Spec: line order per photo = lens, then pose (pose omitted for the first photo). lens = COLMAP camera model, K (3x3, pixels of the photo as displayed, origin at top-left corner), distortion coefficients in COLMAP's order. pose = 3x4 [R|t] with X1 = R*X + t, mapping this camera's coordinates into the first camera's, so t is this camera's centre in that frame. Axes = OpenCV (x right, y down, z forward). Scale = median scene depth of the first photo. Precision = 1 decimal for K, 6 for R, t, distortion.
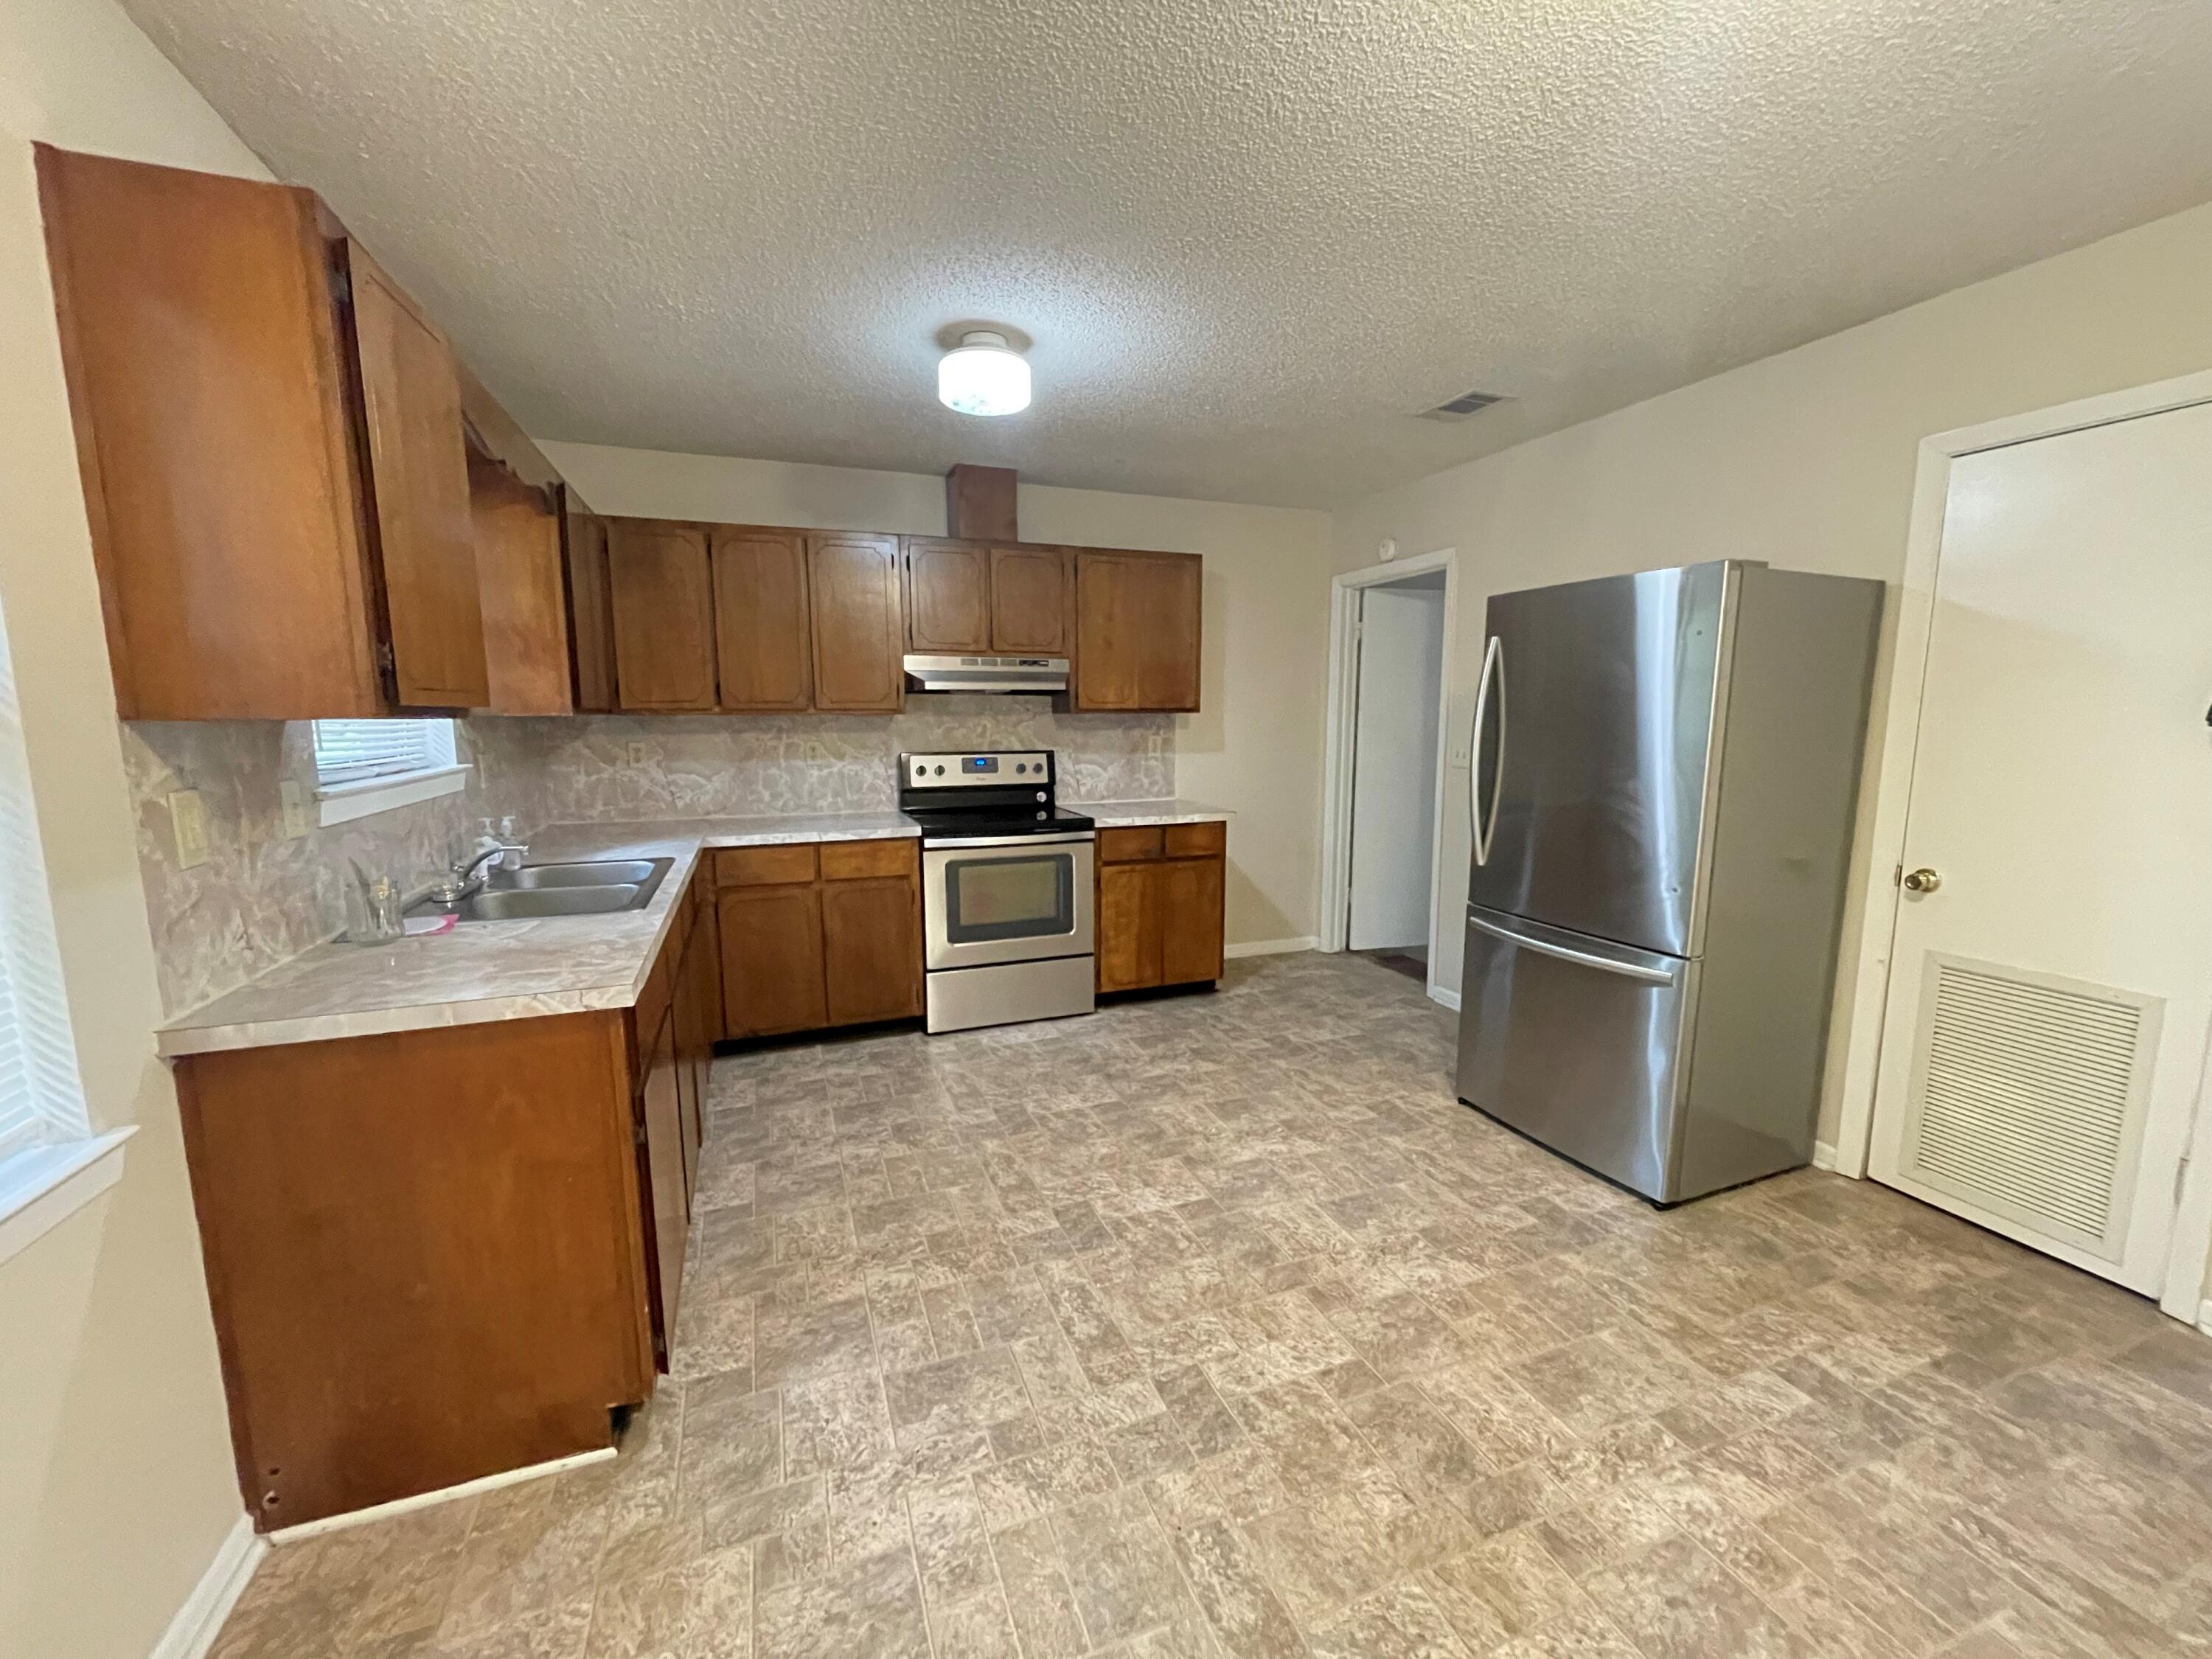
lens RADIAL K [[892.7, 0, 1113.3], [0, 892.7, 834.3], [0, 0, 1]] dist [0.002052, -0.000264]
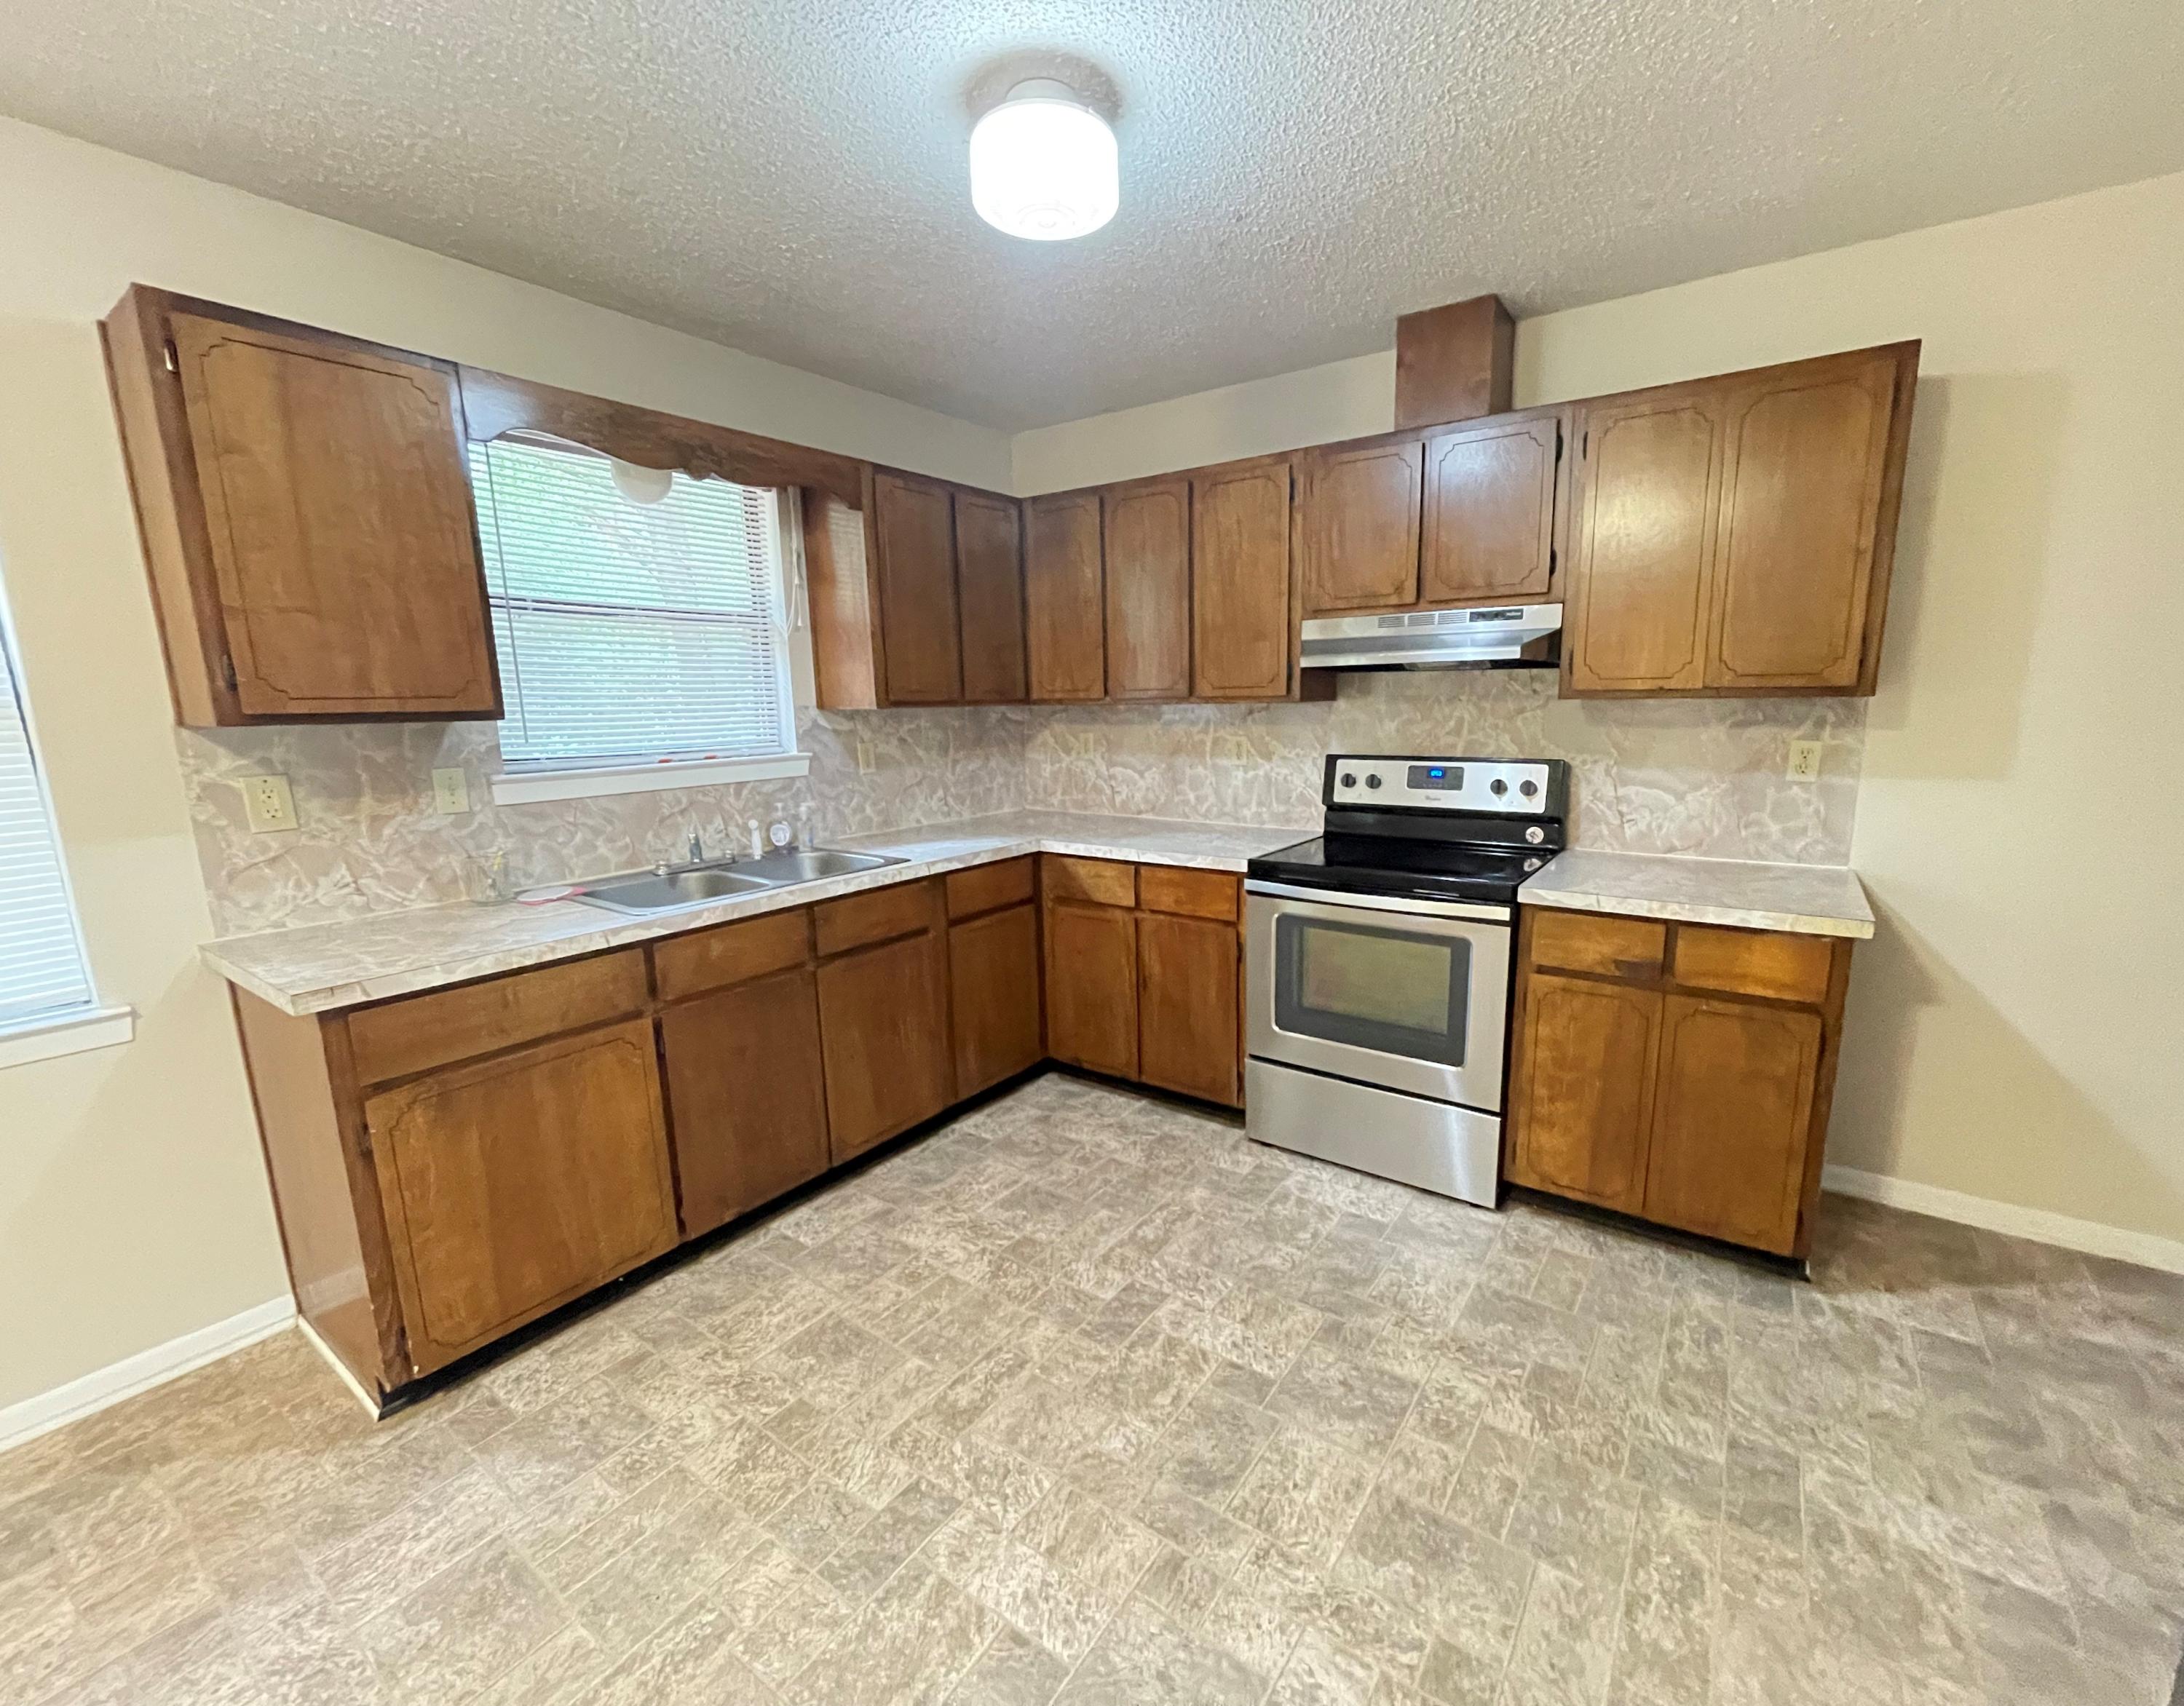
lens RADIAL K [[920.1, 0, 1124.8], [0, 920.1, 863.5], [0, 0, 1]] dist [0.001687, -0.000602]
pose [[0.562907, 0.140866, -0.814428, 0.312170], [-0.097487, 0.989807, 0.103821, -0.068169], [0.820751, 0.020954, 0.570901, 0.455728]]
